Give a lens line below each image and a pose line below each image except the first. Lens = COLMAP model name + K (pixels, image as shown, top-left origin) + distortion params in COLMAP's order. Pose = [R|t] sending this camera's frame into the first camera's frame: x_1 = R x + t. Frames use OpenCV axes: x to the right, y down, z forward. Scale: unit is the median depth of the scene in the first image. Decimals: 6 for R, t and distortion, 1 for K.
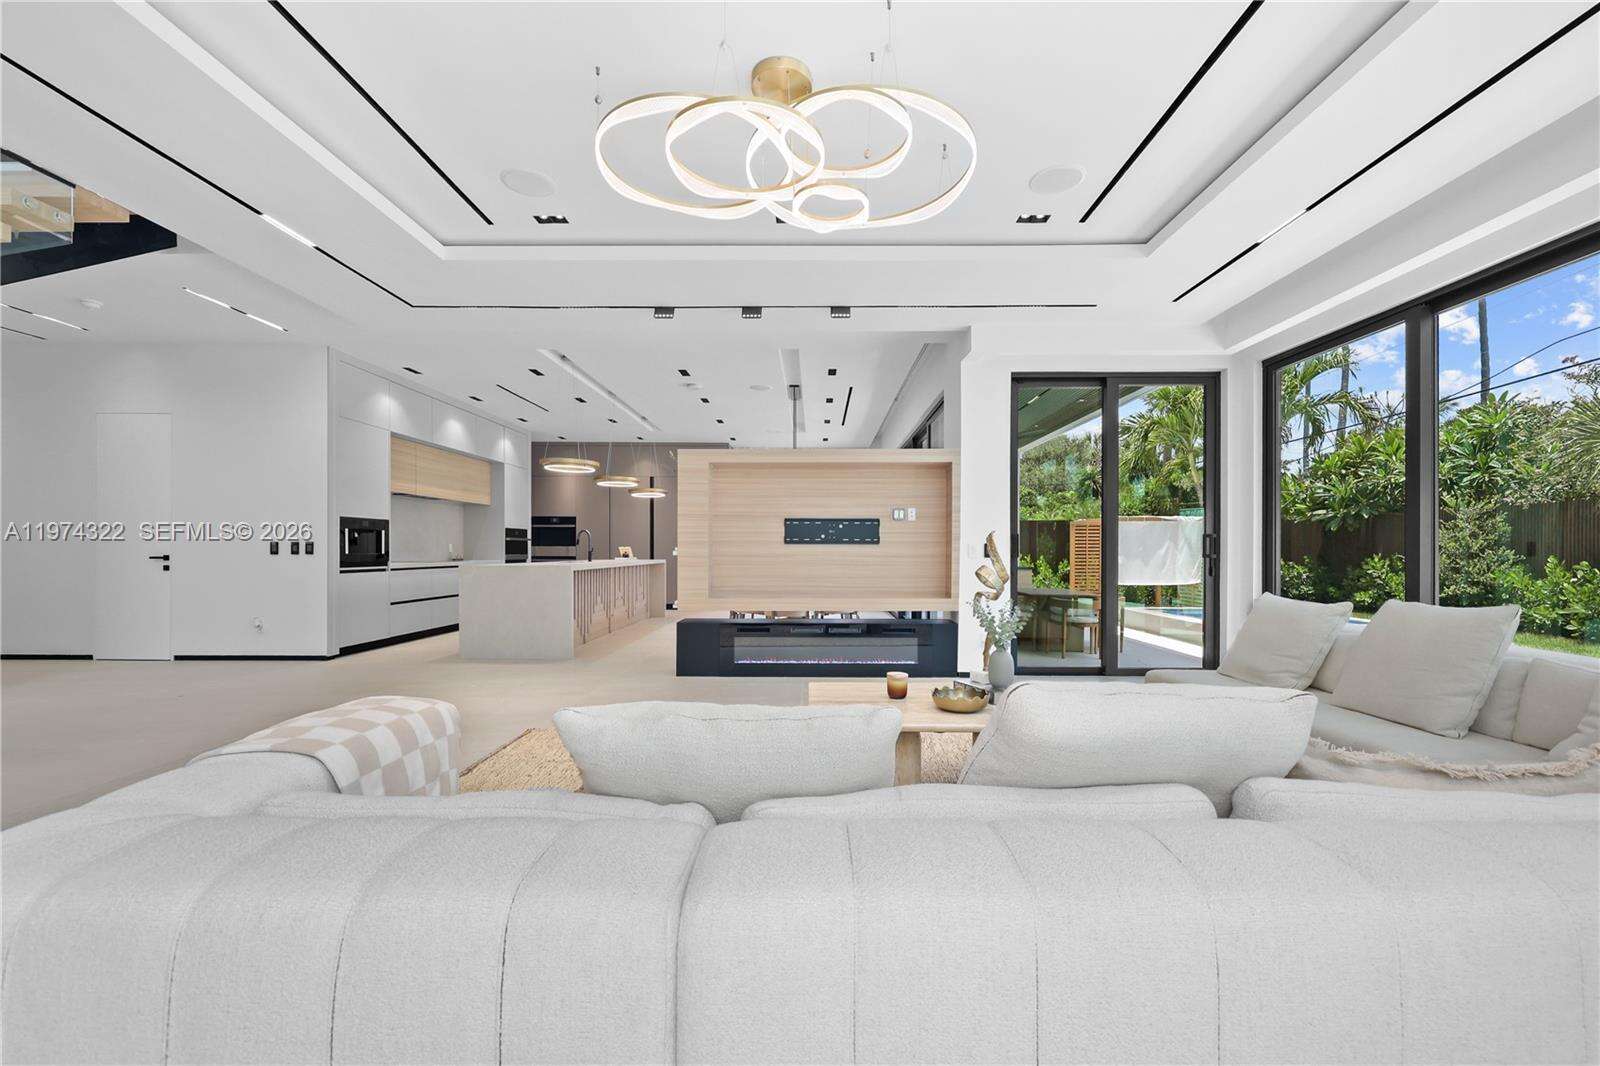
lens RADIAL K [[654.1, 0, 810.9], [0, 654.1, 556.0], [0, 0, 1]] dist [-0.000165, 0.000102]
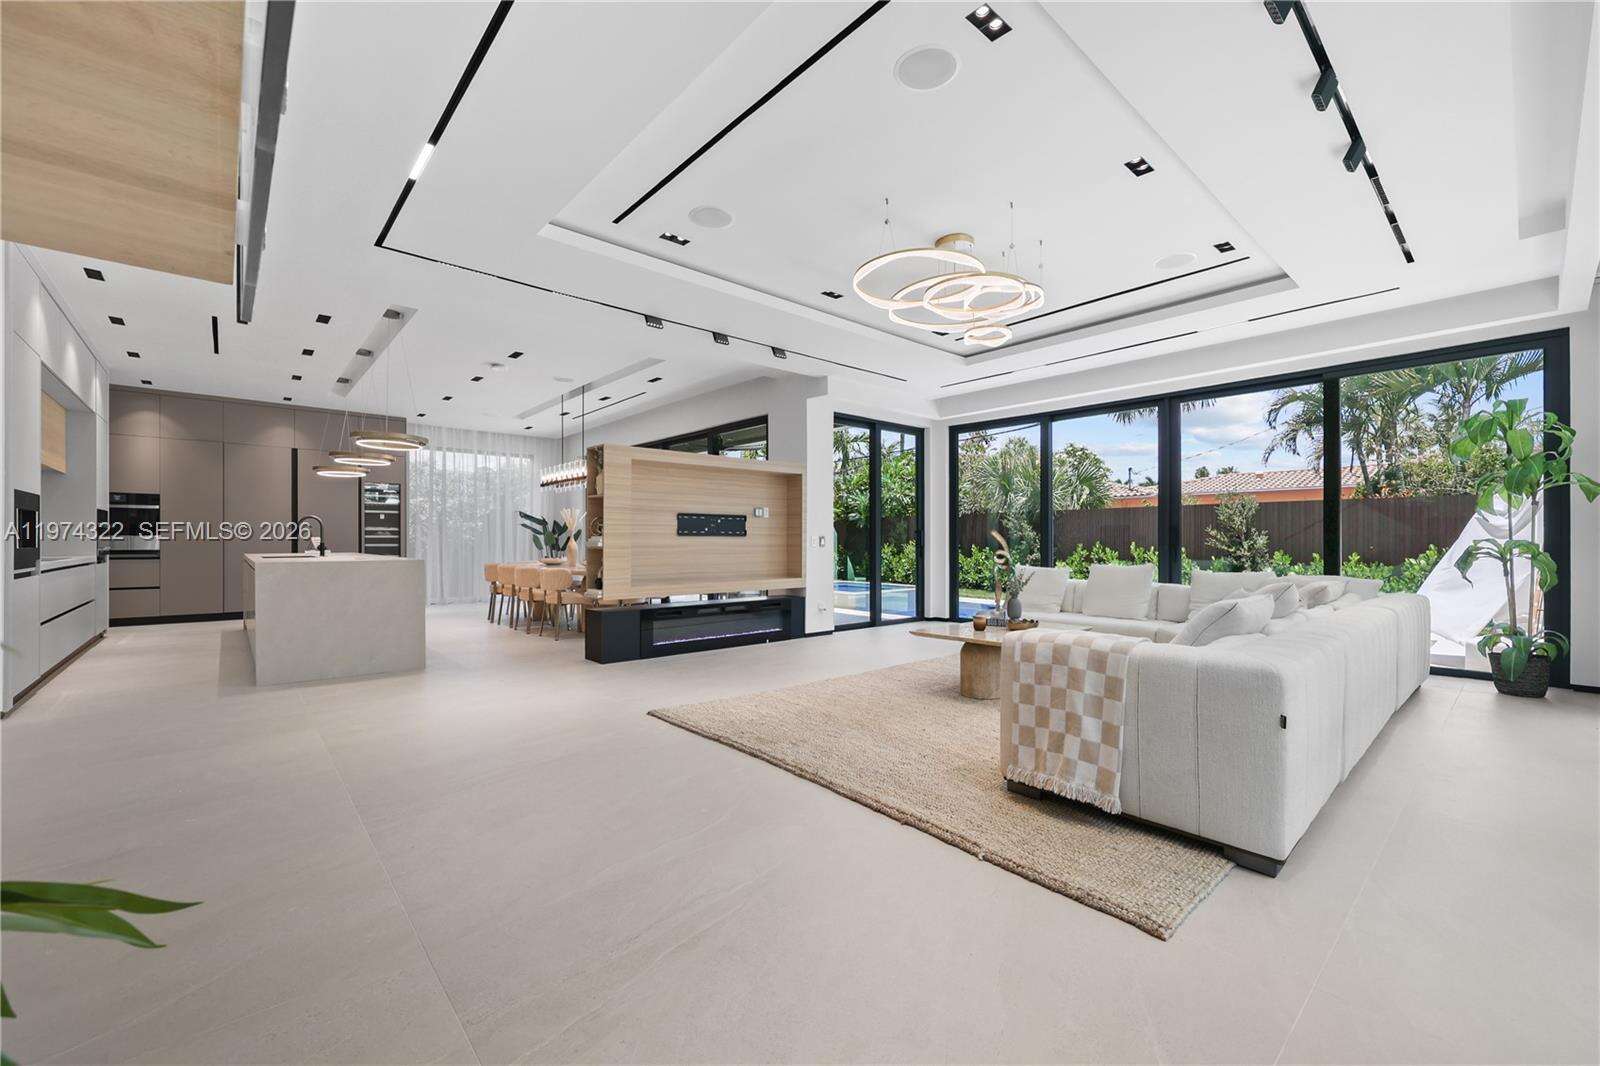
lens RADIAL K [[646.8, 0, 779.3], [0, 646.8, 528.4], [0, 0, 1]] dist [-0.000079, 0.000022]
pose [[0.752690, 0.012381, 0.658258, -0.638838], [0.005664, 0.999664, -0.025279, -0.002324], [-0.658350, 0.022756, 0.752368, 0.054714]]
